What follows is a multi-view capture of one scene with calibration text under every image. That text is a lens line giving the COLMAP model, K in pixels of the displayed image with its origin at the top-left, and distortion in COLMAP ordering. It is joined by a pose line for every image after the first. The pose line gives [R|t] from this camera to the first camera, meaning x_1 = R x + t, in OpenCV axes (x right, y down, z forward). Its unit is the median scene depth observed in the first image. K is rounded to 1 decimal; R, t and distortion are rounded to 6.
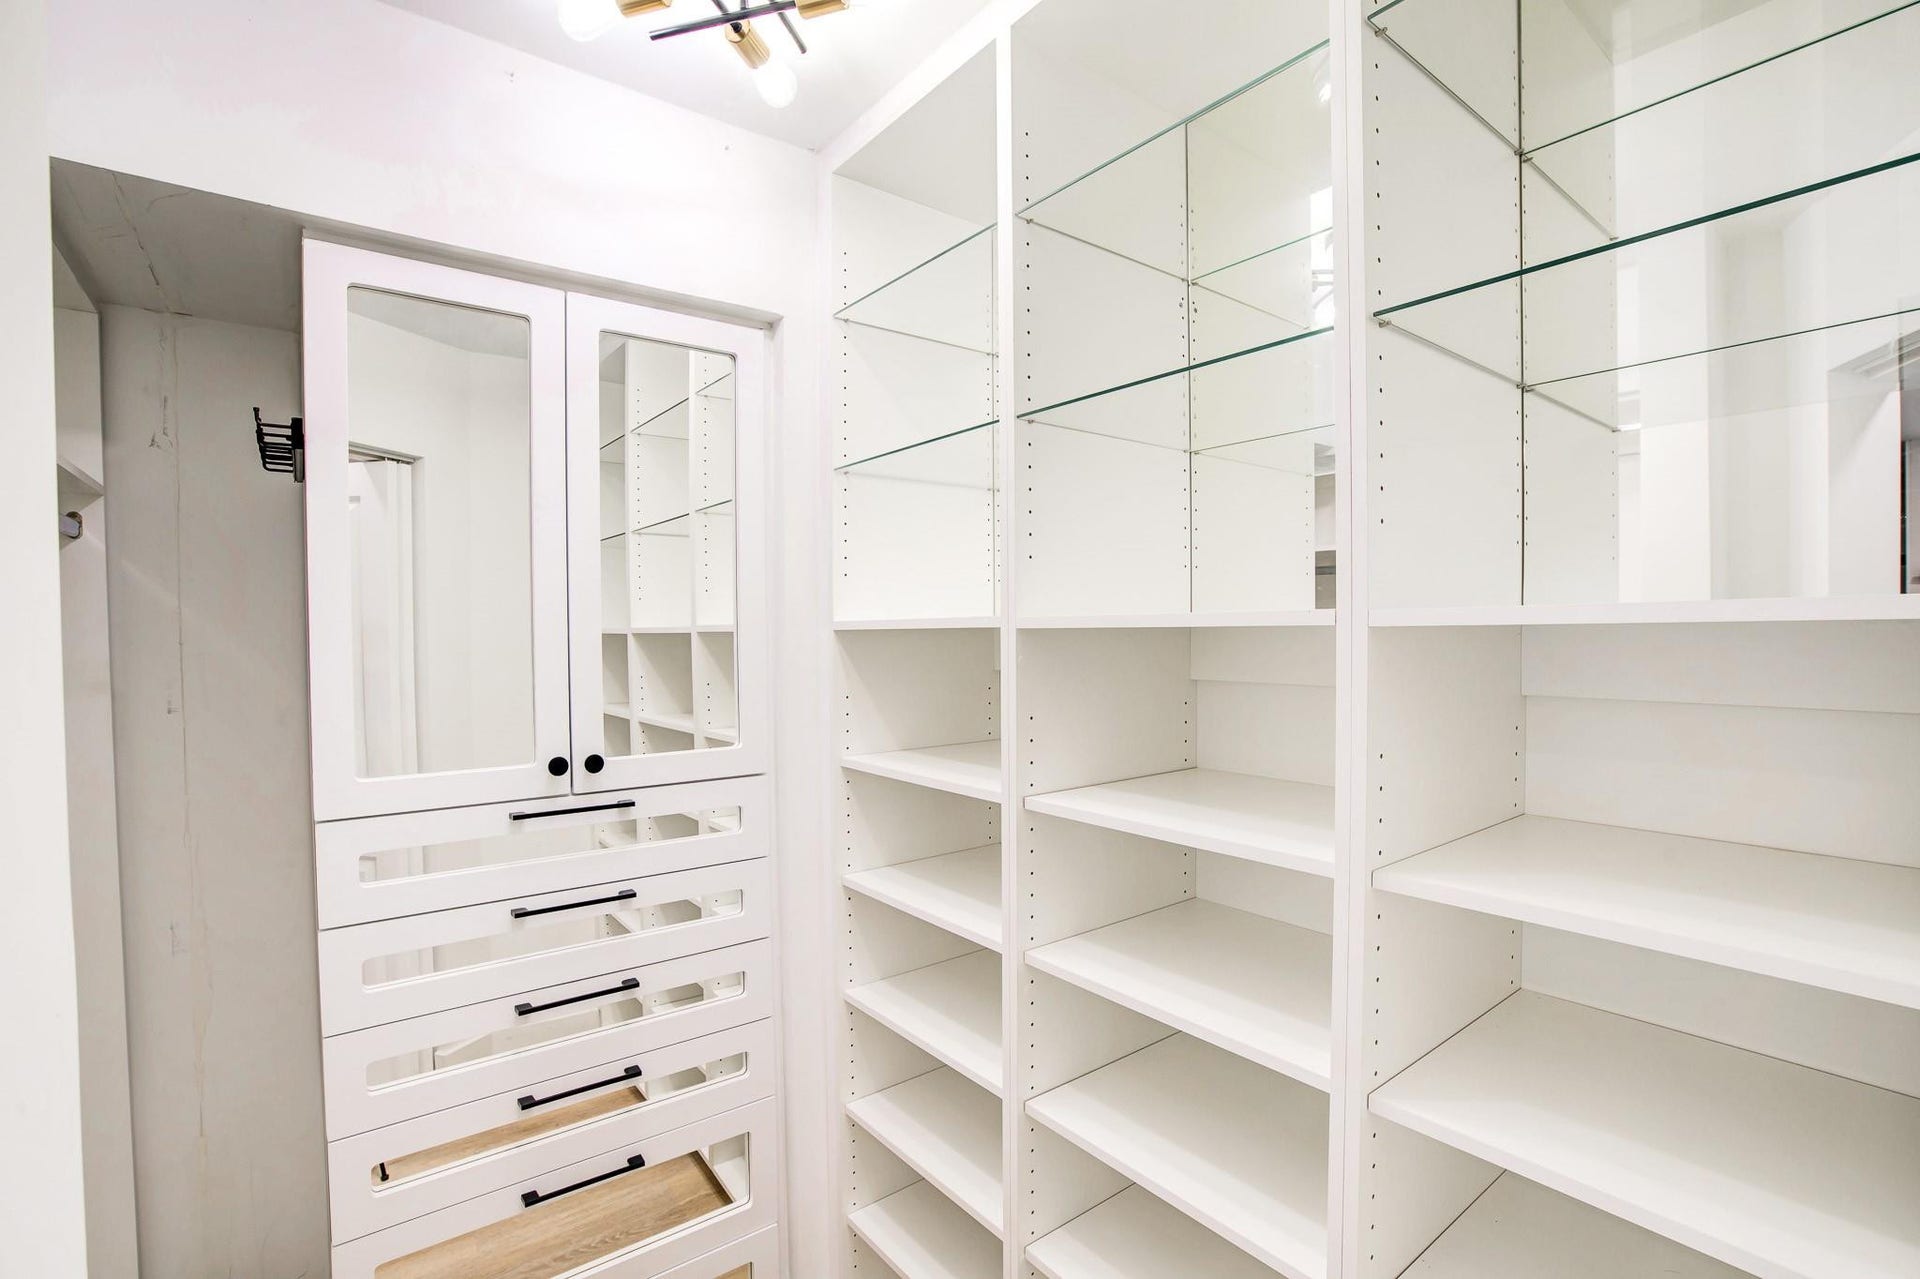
lens RADIAL K [[882.4, 0, 955.3], [0, 882.4, 647.2], [0, 0, 1]] dist [-0.058221, 0.021691]
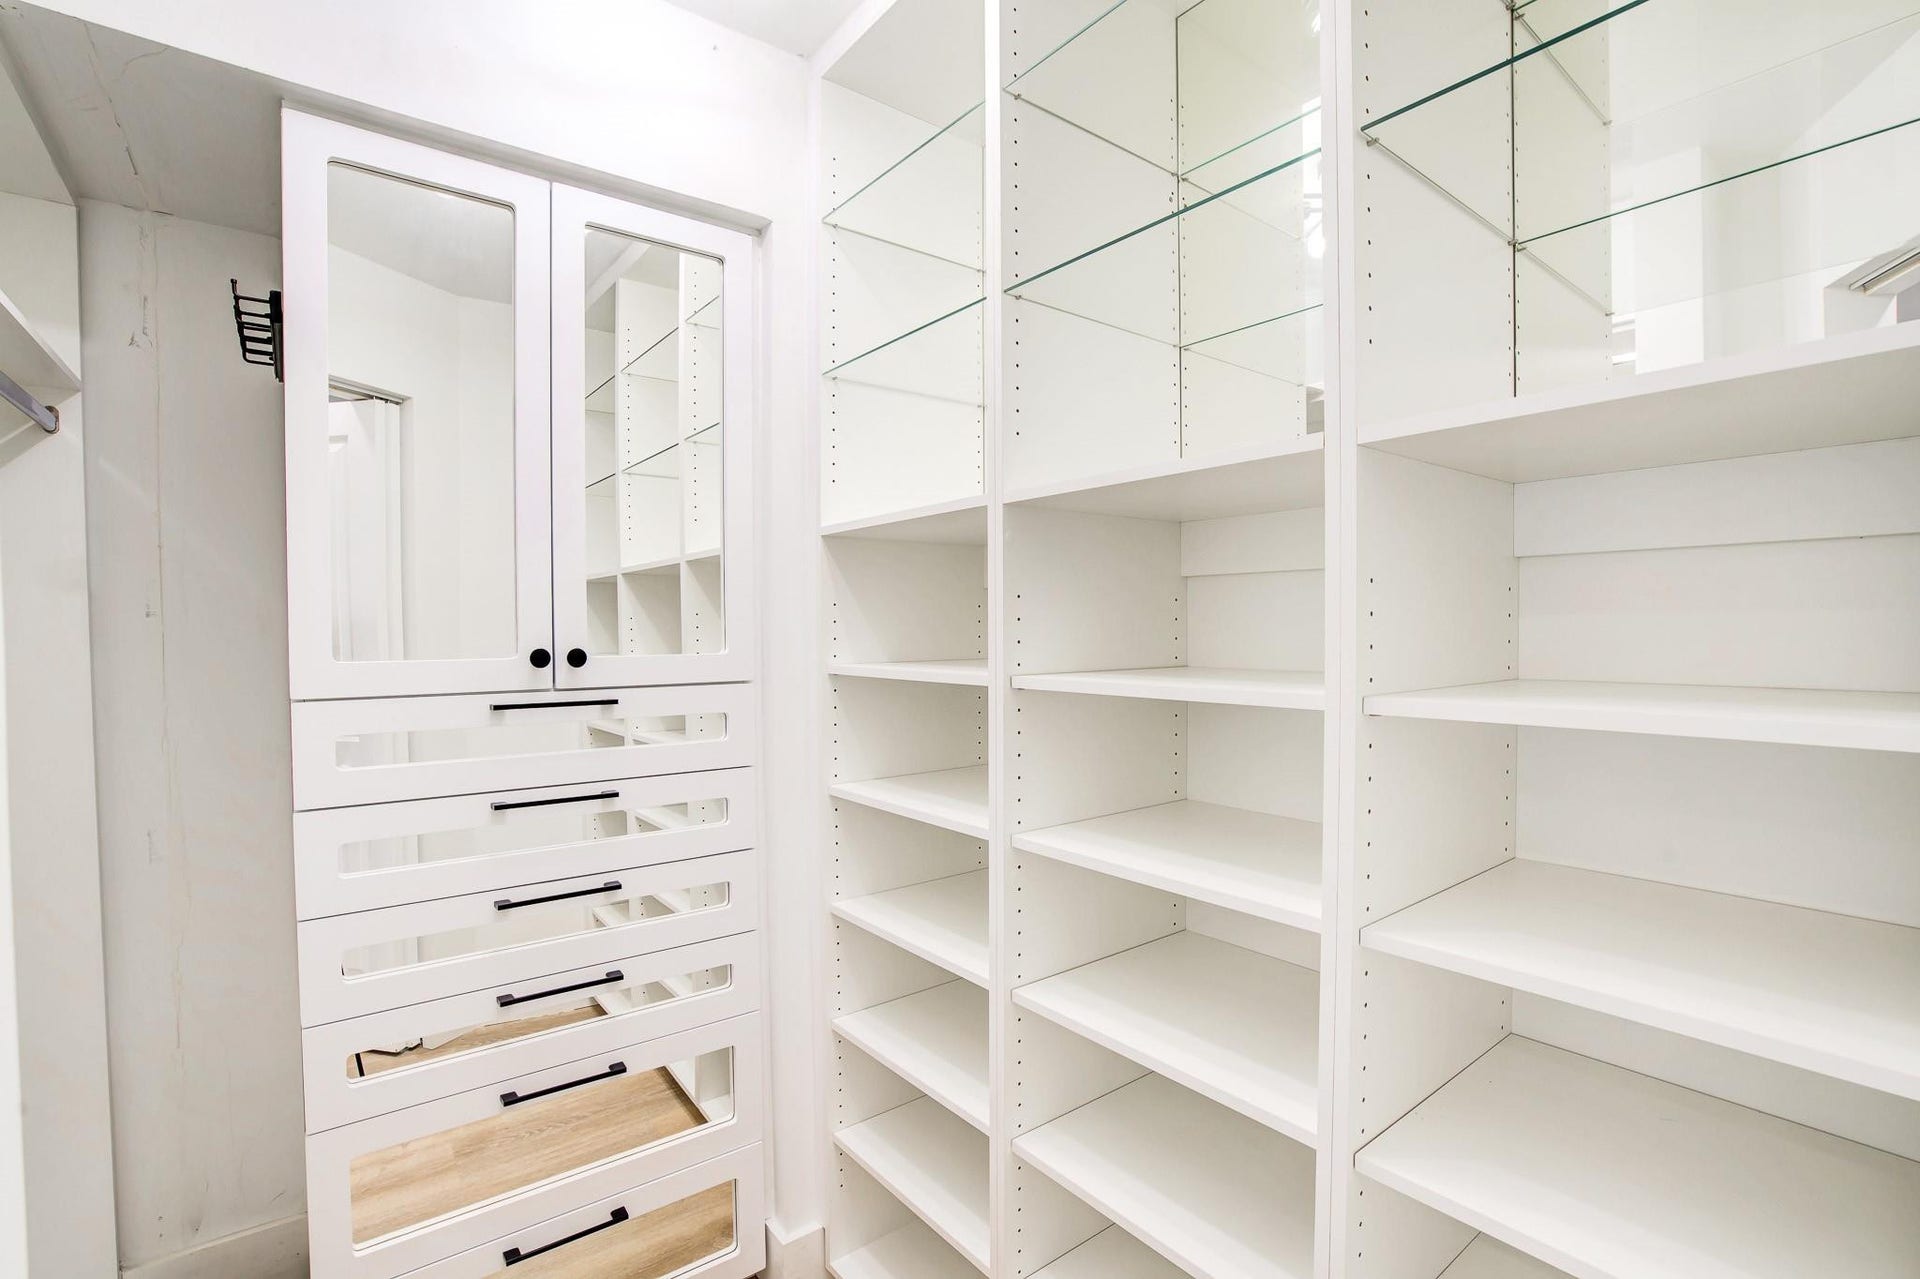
lens RADIAL K [[881.8, 0, 953.7], [0, 881.8, 644.4], [0, 0, 1]] dist [-0.054264, 0.018386]
pose [[0.999994, 0.001858, 0.002890, 0.009346], [-0.001858, 0.999998, 0.000001, 0.114801], [-0.002890, -0.000007, 0.999996, 0.011472]]
